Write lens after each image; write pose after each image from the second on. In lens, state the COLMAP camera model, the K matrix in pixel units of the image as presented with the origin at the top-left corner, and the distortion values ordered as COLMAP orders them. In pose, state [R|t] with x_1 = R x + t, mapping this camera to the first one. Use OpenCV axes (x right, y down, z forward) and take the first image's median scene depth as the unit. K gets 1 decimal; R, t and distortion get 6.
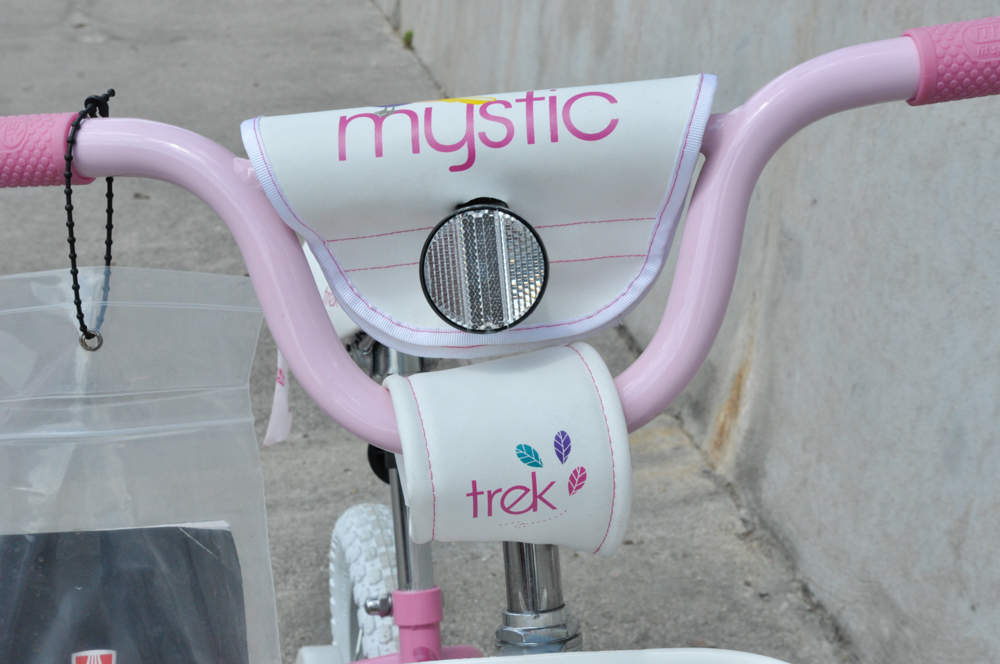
lens RADIAL K [[1490.3, 0, 500.0], [0, 1490.3, 332.0], [0, 0, 1]] dist [0.119321, 0.054843]
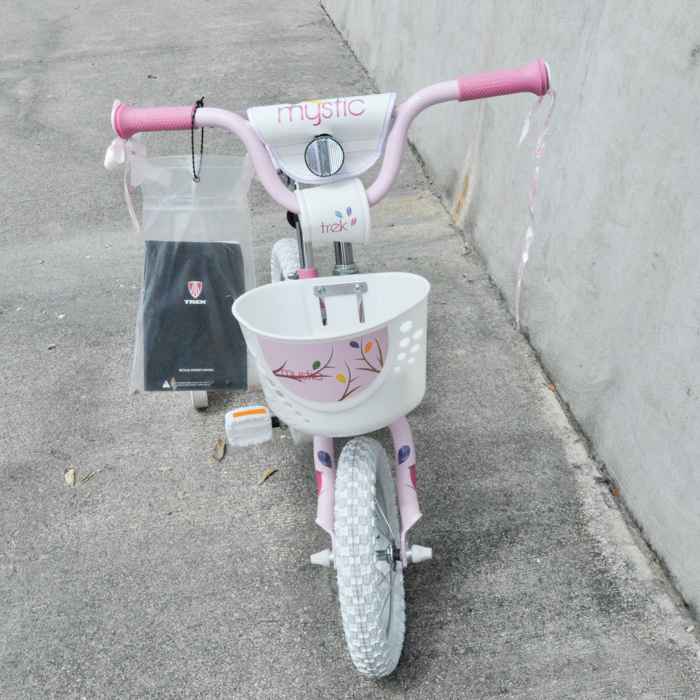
lens RADIAL K [[983.6, 0, 350.7], [0, 983.6, 381.8], [0, 0, 1]] dist [-0.098165, 0.135001]
pose [[0.999784, -0.011976, -0.016991, 0.066852], [0.015734, 0.970143, 0.242023, -0.070785], [0.013585, -0.242238, 0.970122, -1.023573]]
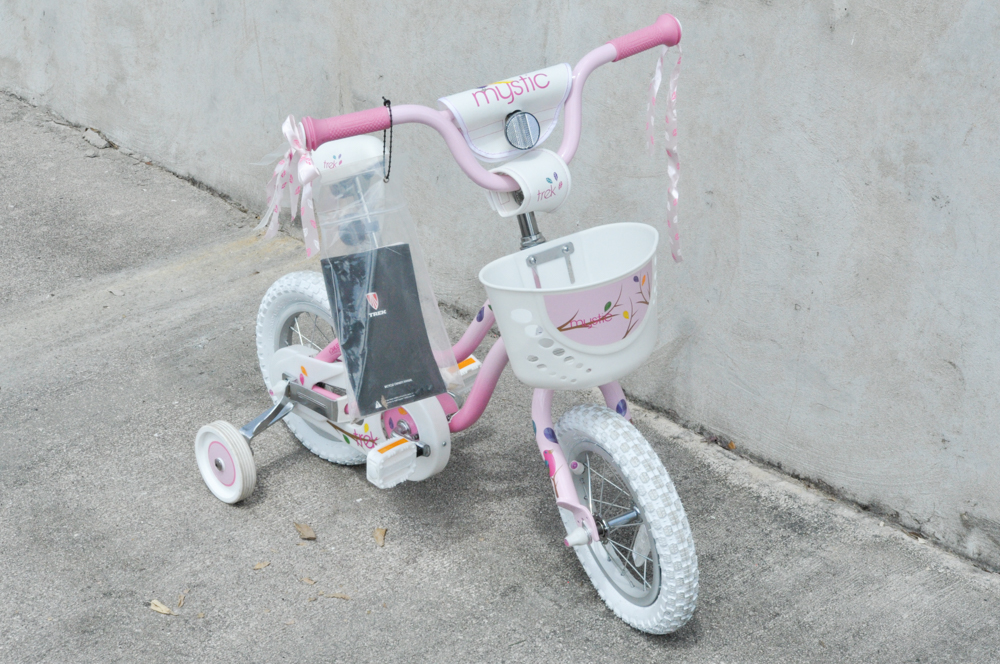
lens RADIAL K [[1822.3, 0, 498.2], [0, 1822.3, 300.6], [0, 0, 1]] dist [0.126691, -0.071396]
pose [[0.858496, -0.222424, 0.462074, -1.805607], [0.192307, 0.974923, 0.111997, -0.122910], [-0.475397, -0.007288, 0.879741, -2.304199]]
